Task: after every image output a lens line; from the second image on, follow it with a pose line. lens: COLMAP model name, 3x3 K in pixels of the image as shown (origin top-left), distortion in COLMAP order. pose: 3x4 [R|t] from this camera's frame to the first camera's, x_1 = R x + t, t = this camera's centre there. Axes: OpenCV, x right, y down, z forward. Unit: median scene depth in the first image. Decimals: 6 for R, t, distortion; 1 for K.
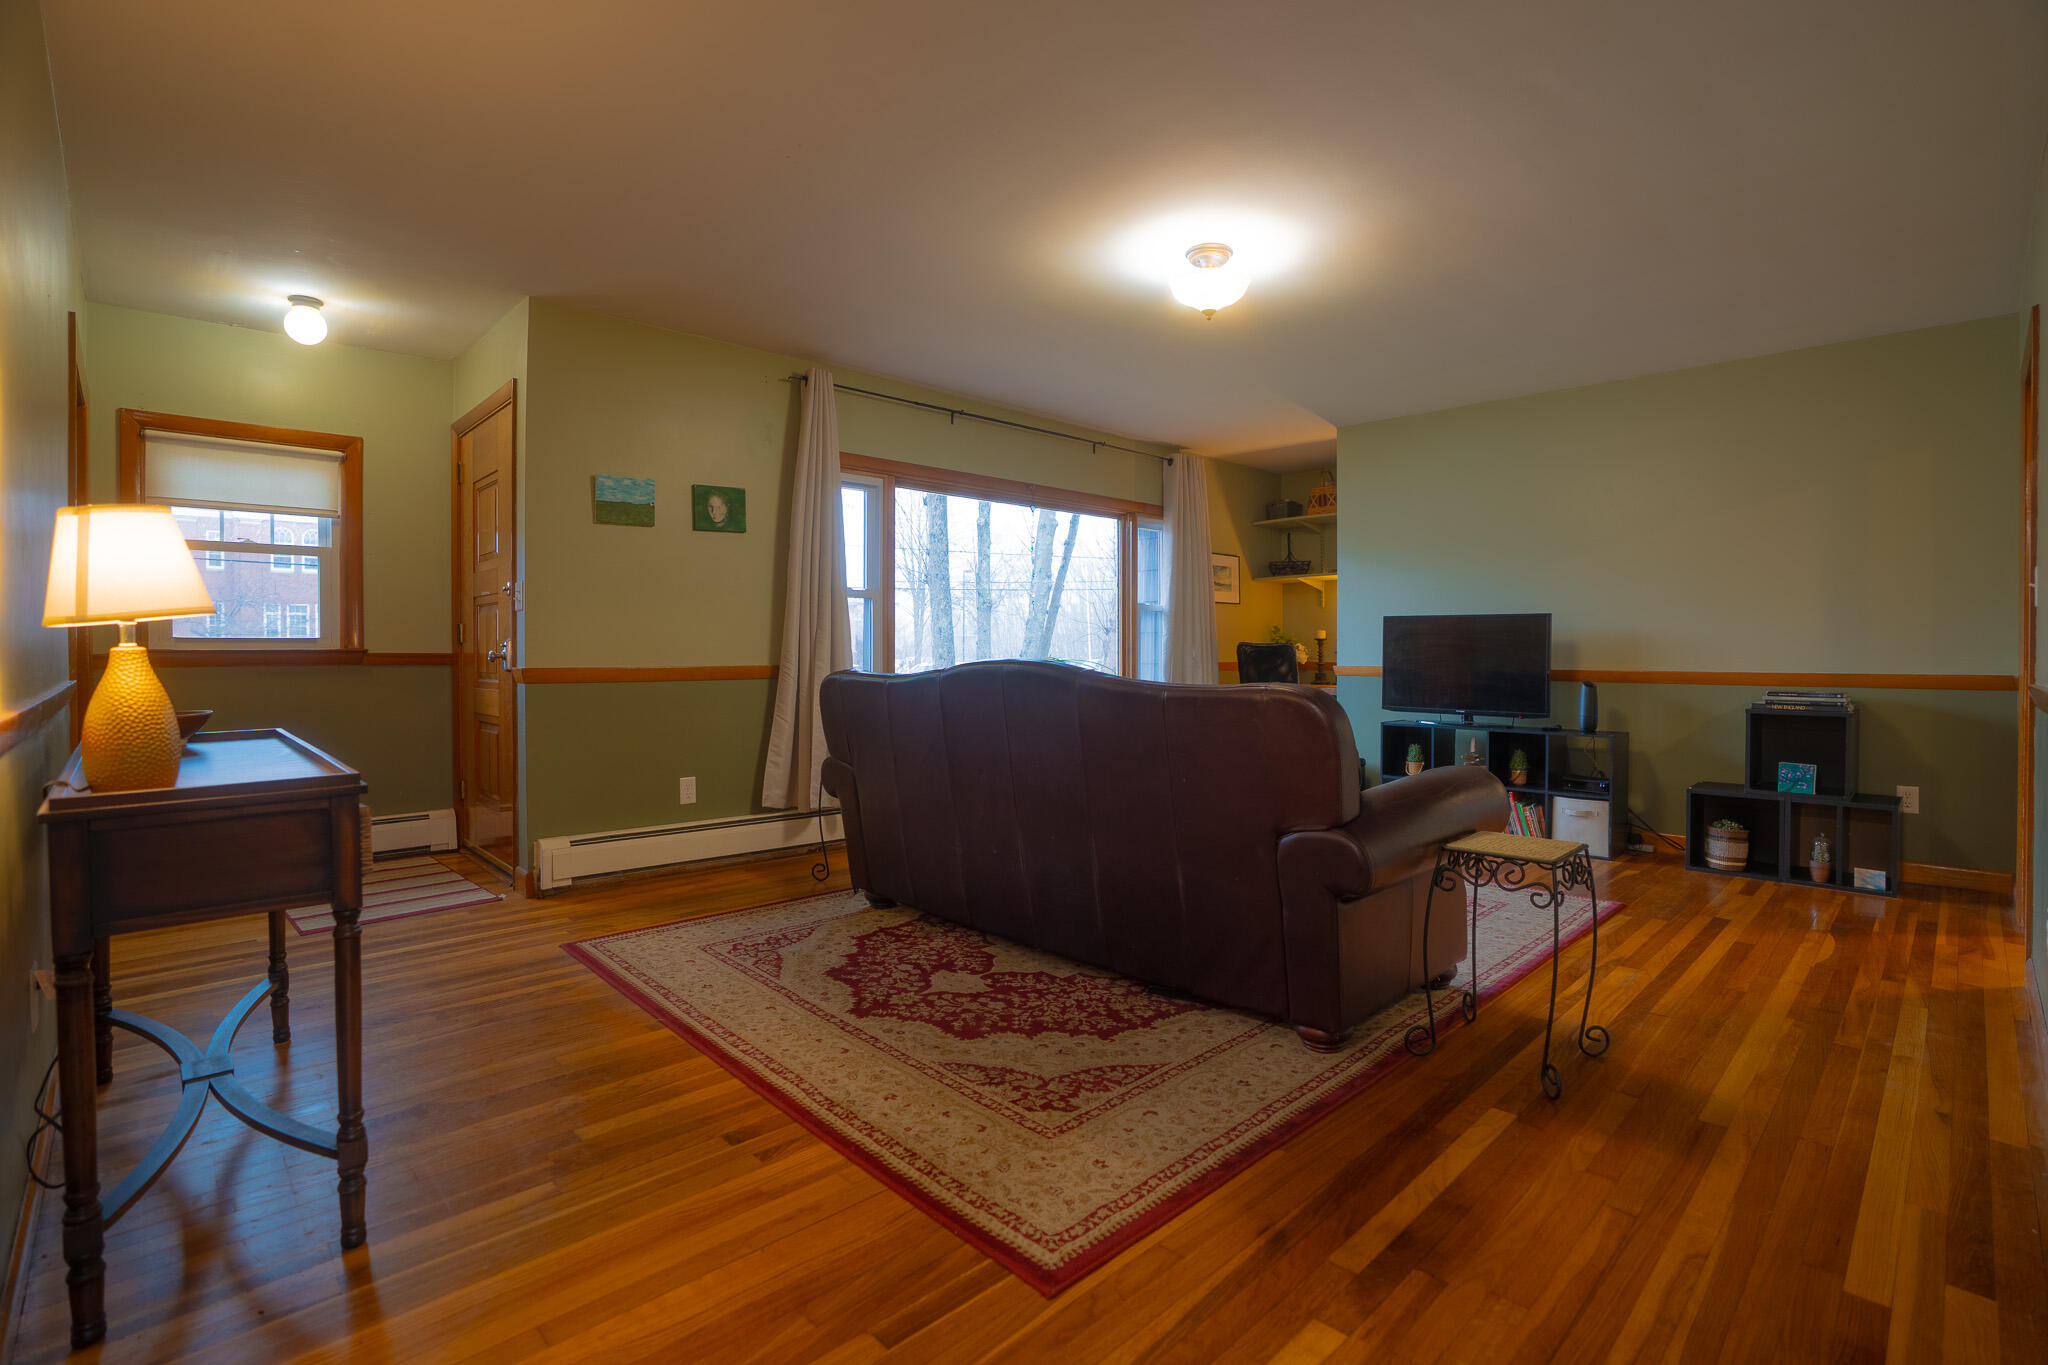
lens RADIAL K [[982.5, 0, 1024.0], [0, 982.5, 682.5], [0, 0, 1]] dist [-0.067052, 0.028164]
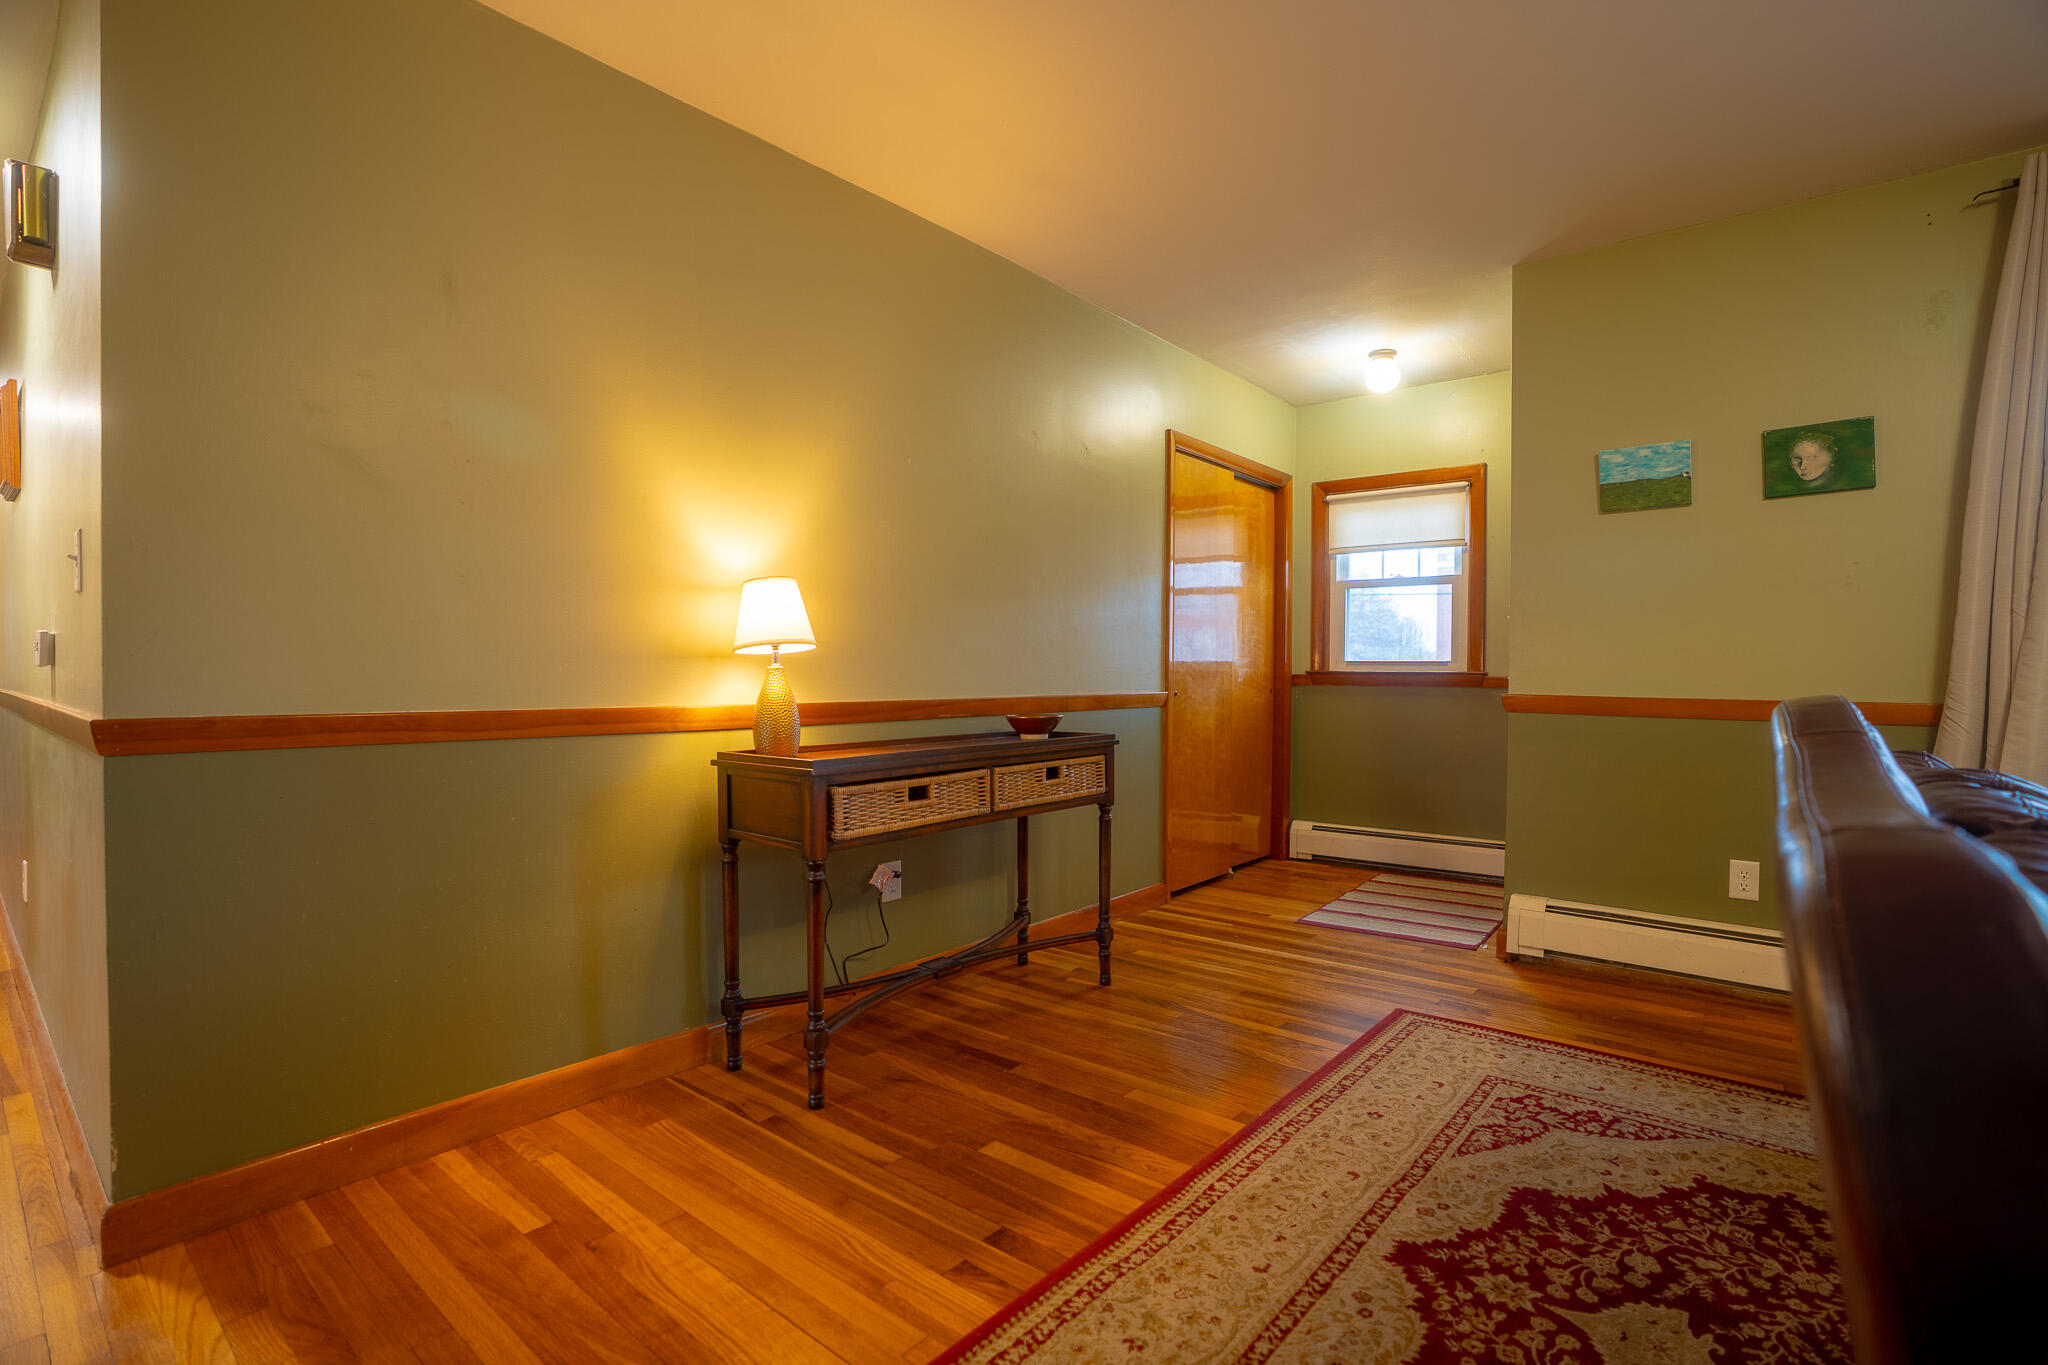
lens RADIAL K [[939.7, 0, 1024.0], [0, 939.7, 682.5], [0, 0, 1]] dist [-0.064312, 0.023471]
pose [[0.110738, 0.014077, -0.993750, 0.342252], [-0.041789, 0.999081, 0.009496, -0.018892], [0.992971, 0.040476, 0.111224, 0.614661]]
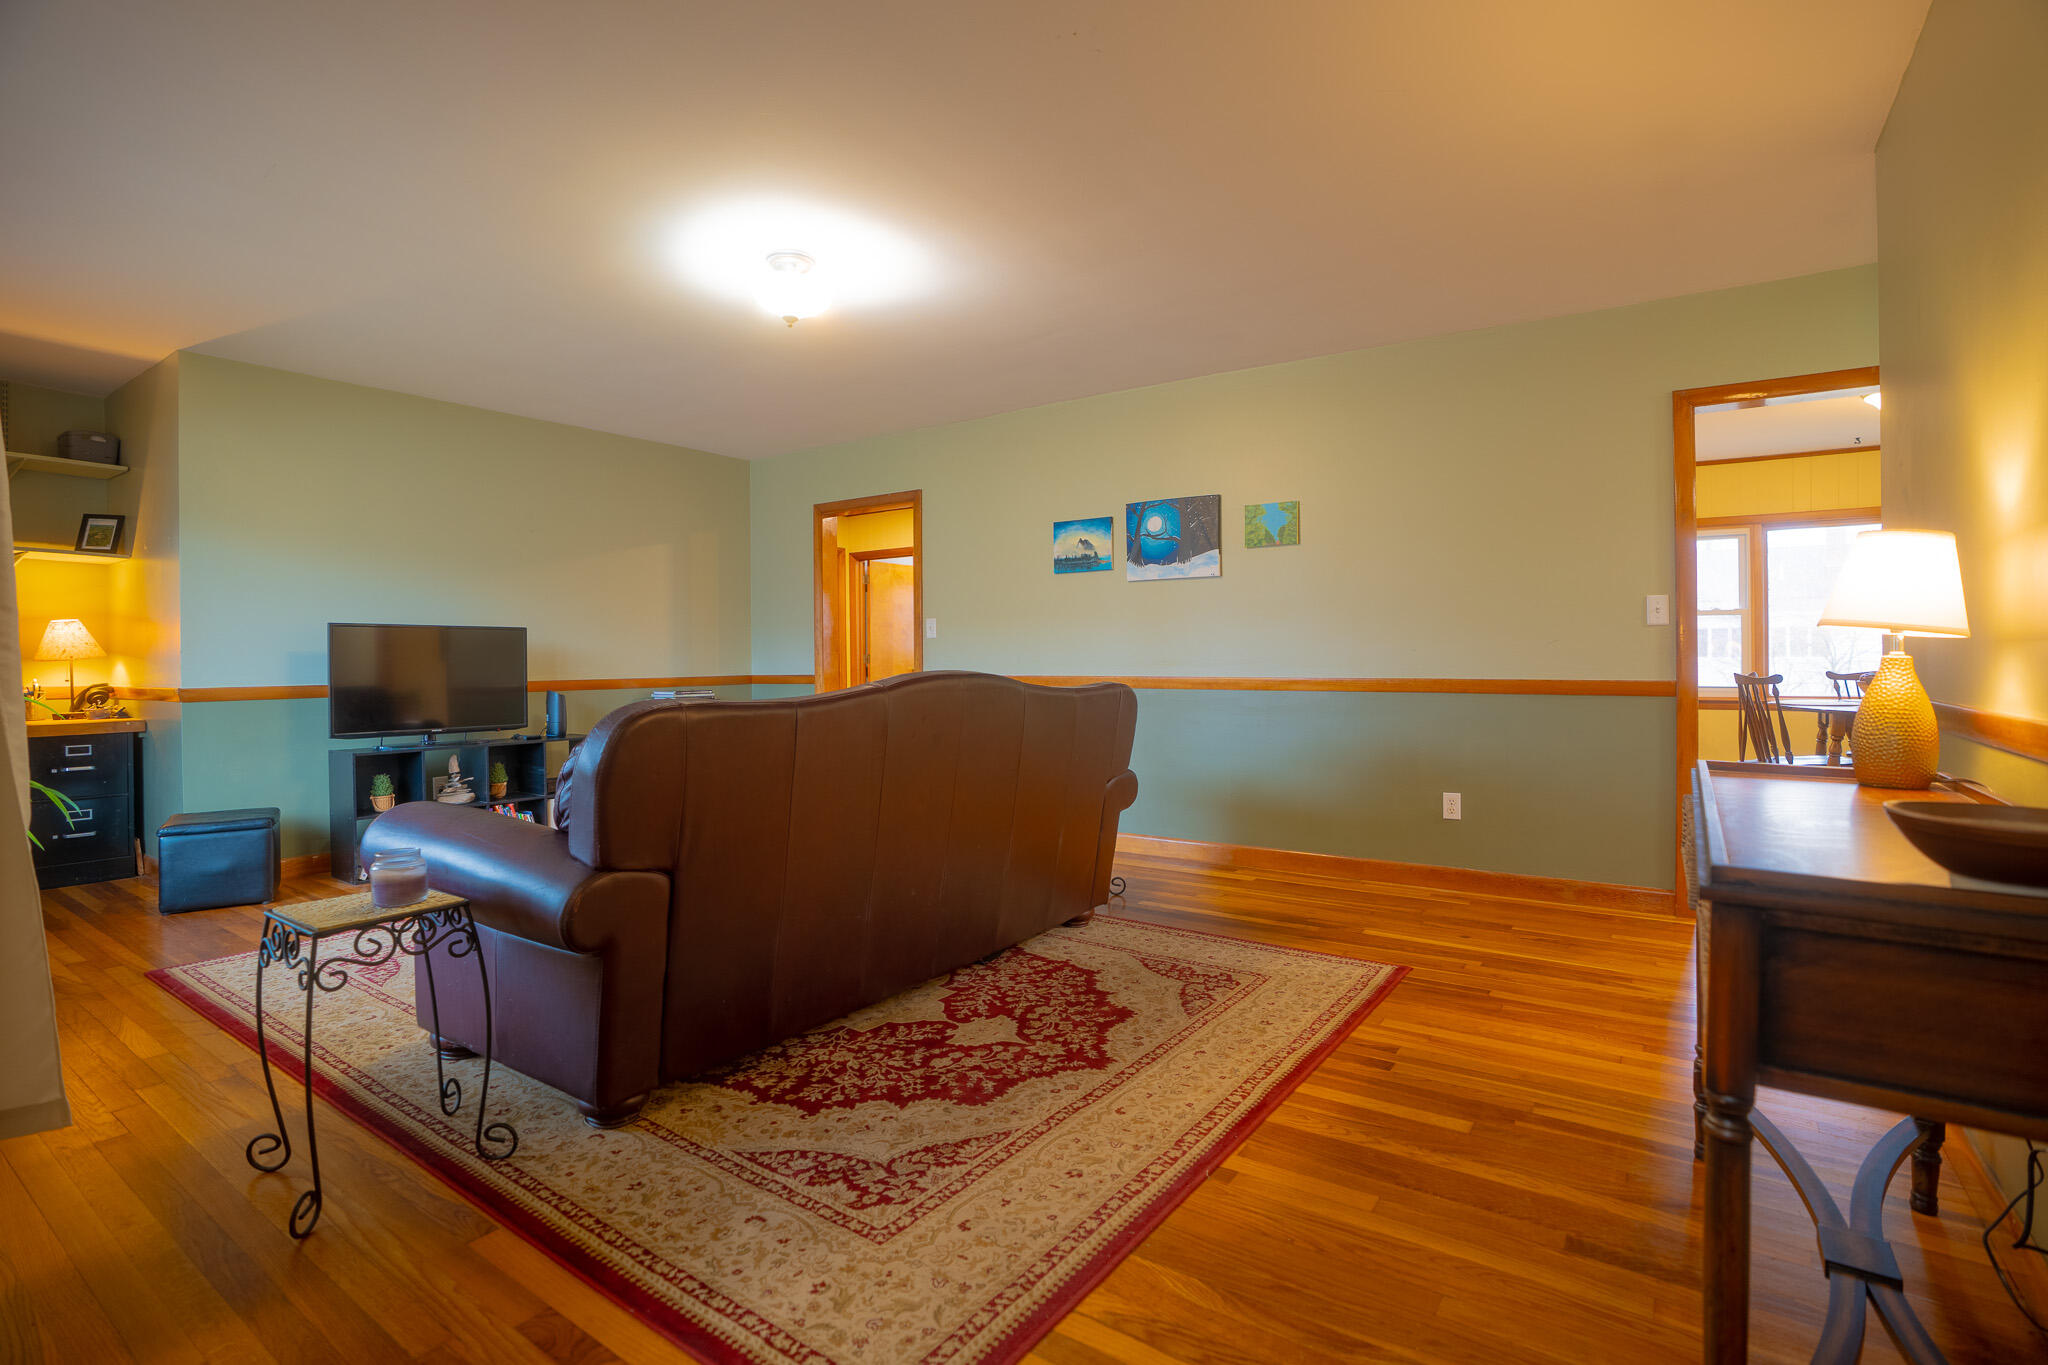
lens RADIAL K [[939.7, 0, 1024.0], [0, 939.7, 682.5], [0, 0, 1]] dist [-0.064312, 0.023471]
pose [[-0.190930, -0.020544, 0.981389, -0.891258], [0.039144, 0.998826, 0.028525, -0.032671], [-0.980823, 0.043862, -0.189901, 1.101007]]
